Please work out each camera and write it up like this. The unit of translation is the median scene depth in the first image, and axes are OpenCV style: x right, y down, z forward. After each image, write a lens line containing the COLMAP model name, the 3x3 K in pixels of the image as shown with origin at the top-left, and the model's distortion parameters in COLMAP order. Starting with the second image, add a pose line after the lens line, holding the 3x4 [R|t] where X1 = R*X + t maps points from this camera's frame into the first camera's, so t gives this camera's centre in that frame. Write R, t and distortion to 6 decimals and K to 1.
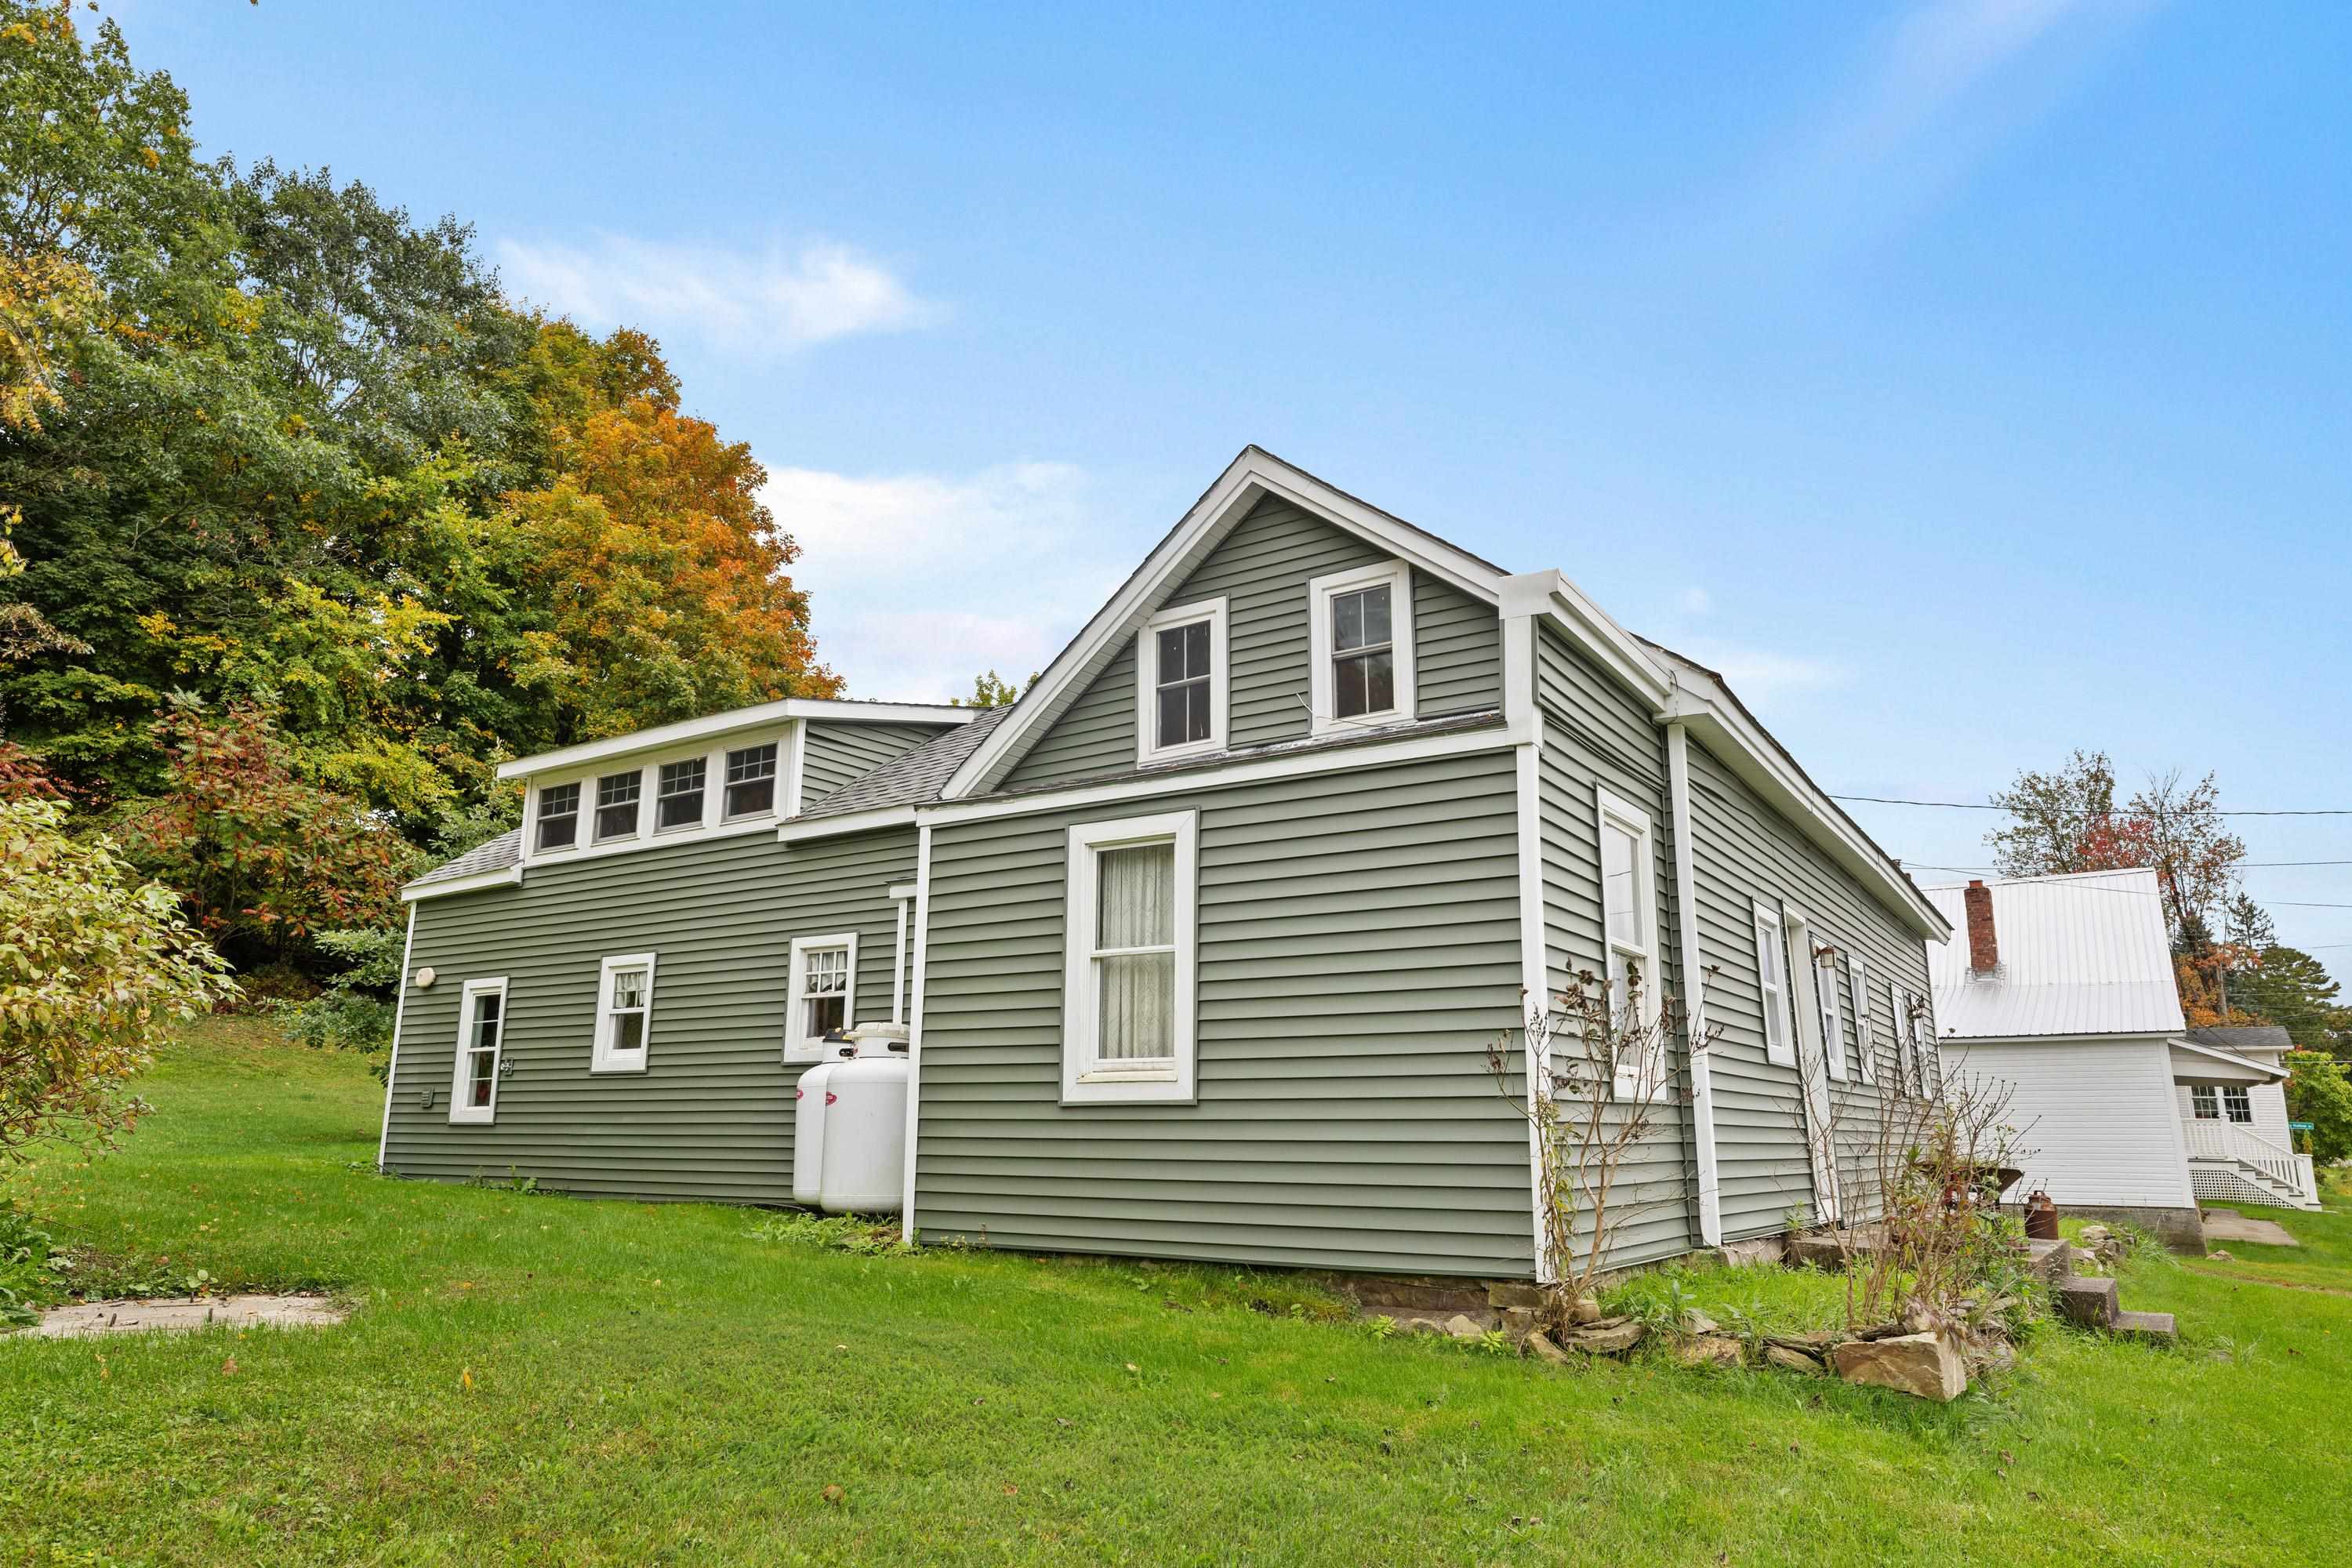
lens RADIAL K [[1521.0, 0, 1176.0], [0, 1521.0, 784.0], [0, 0, 1]] dist [0.002275, 0.000152]
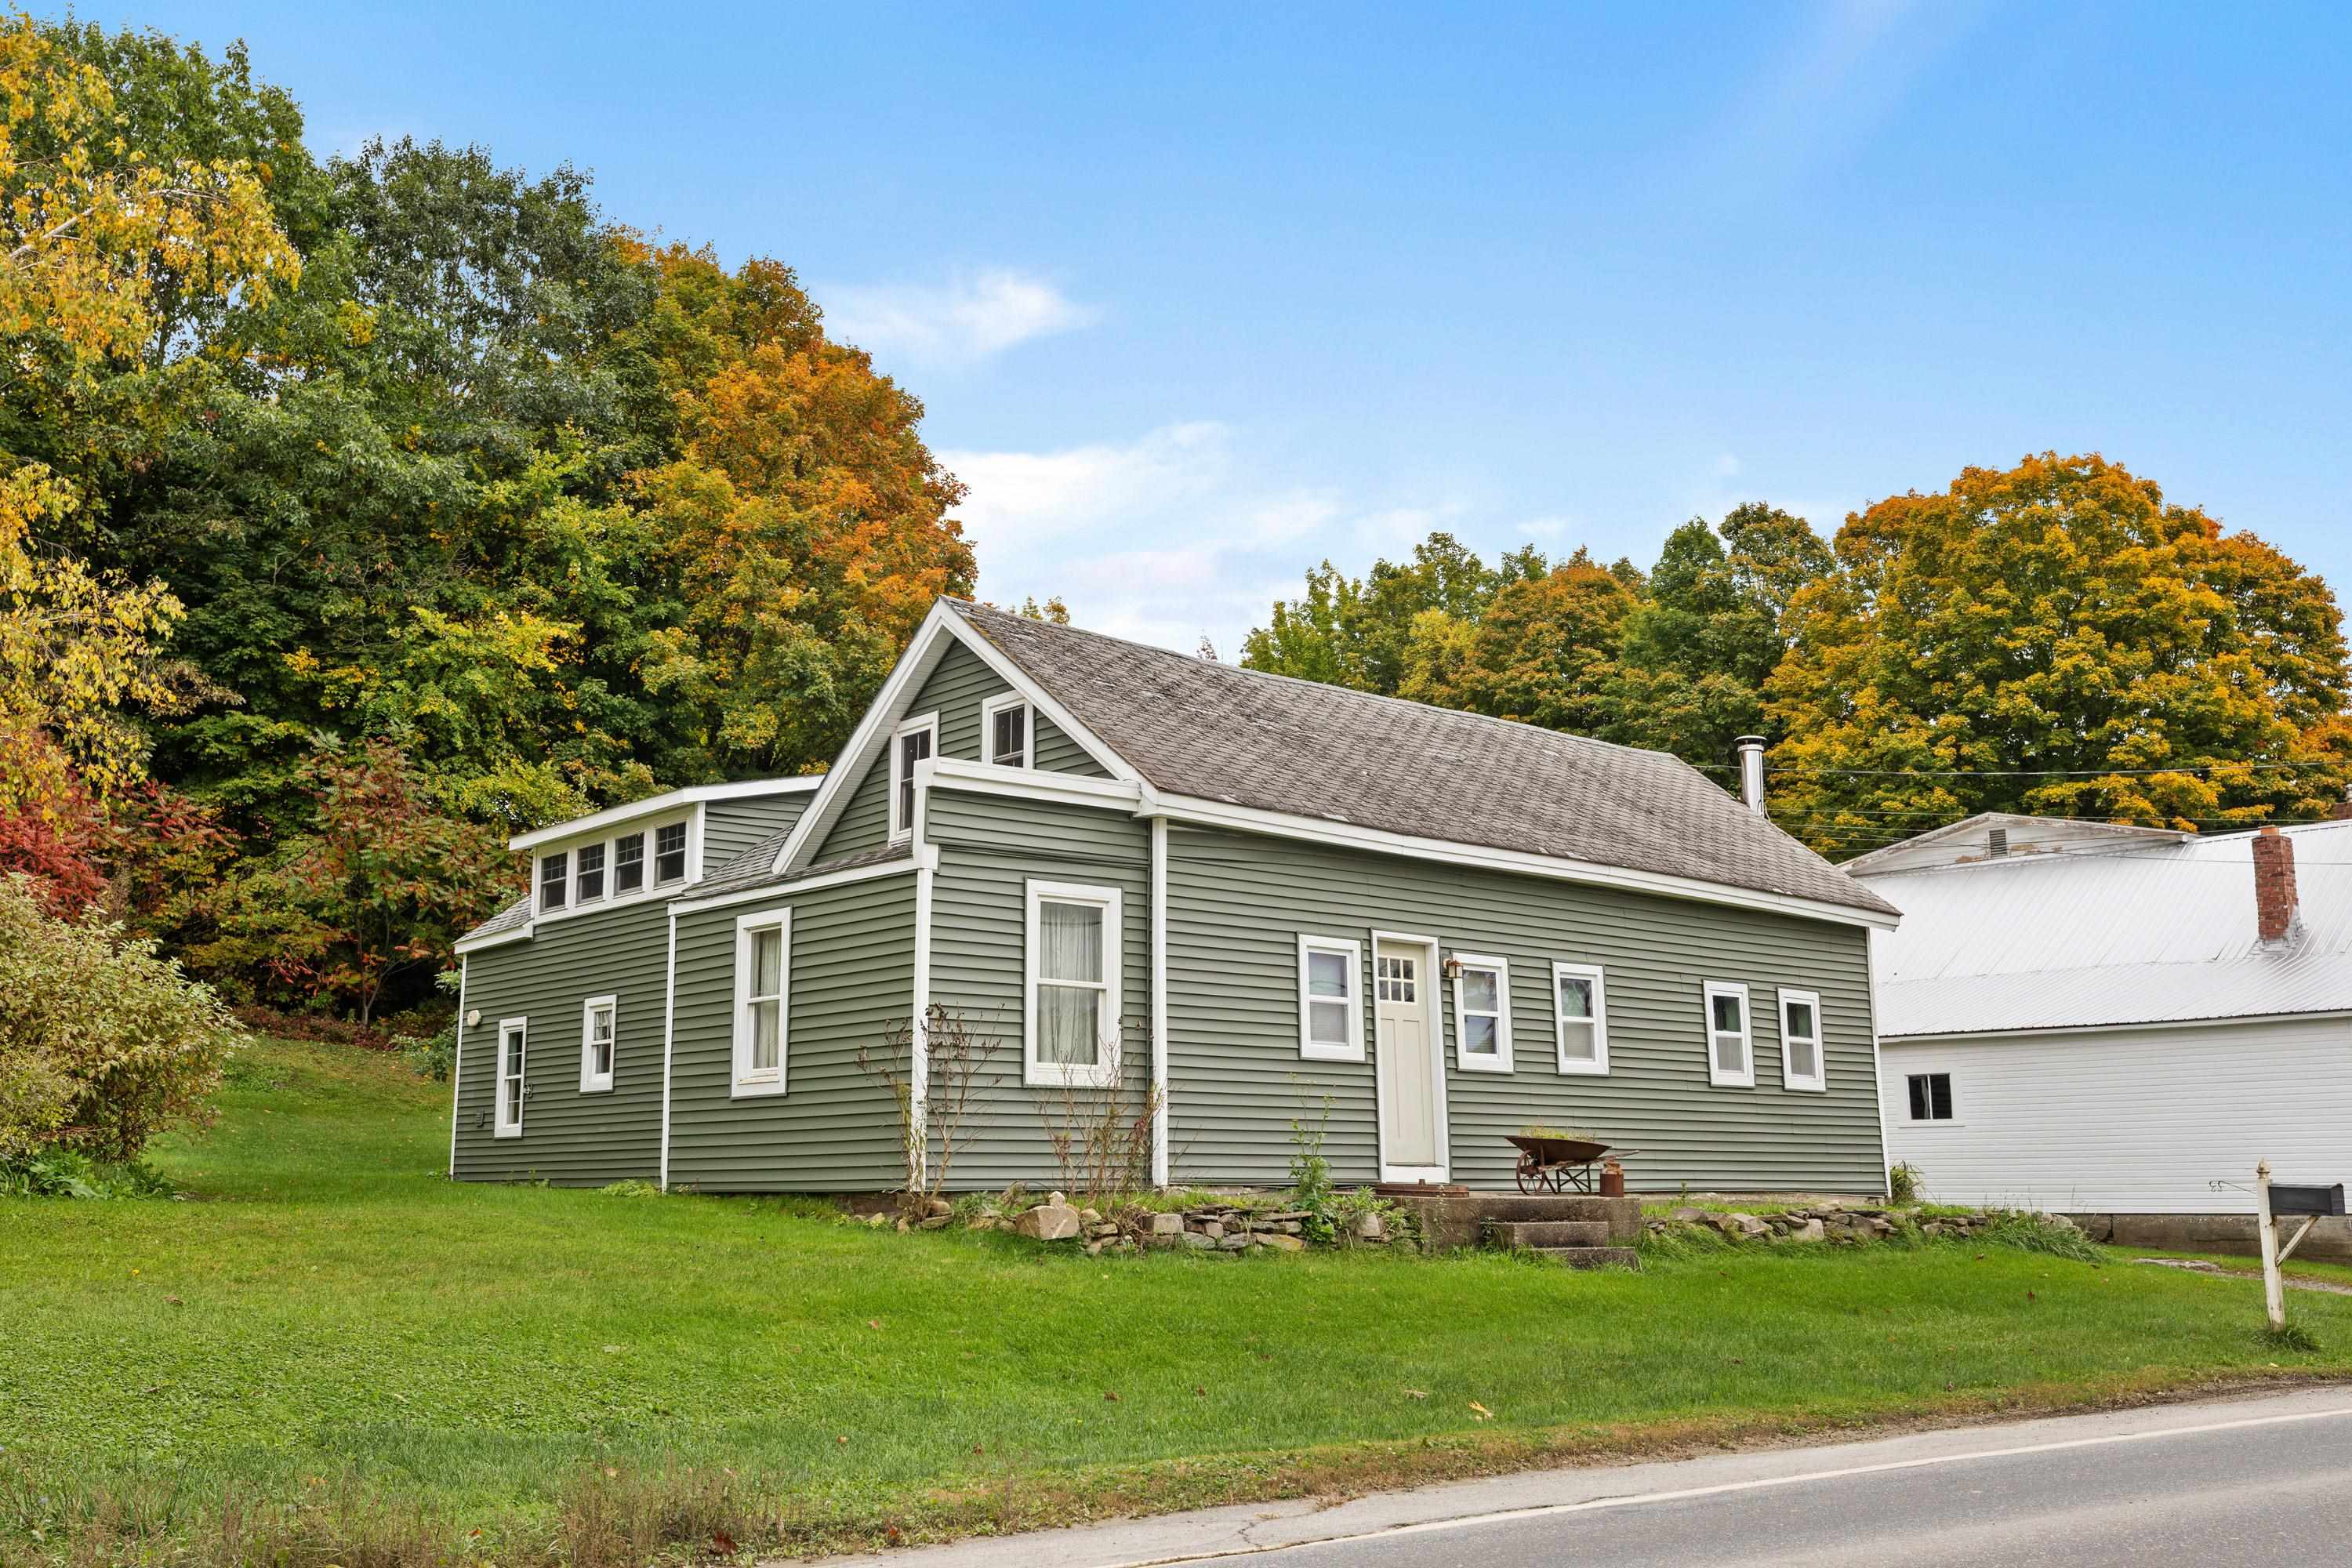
lens RADIAL K [[2311.7, 0, 1174.8], [0, 2311.7, 753.1], [0, 0, 1]] dist [0.007533, 0.010149]
pose [[0.962957, -0.061725, -0.262497, 0.265357], [0.071428, 0.997064, 0.027576, -0.045879], [0.260025, -0.045304, 0.964539, -0.301427]]
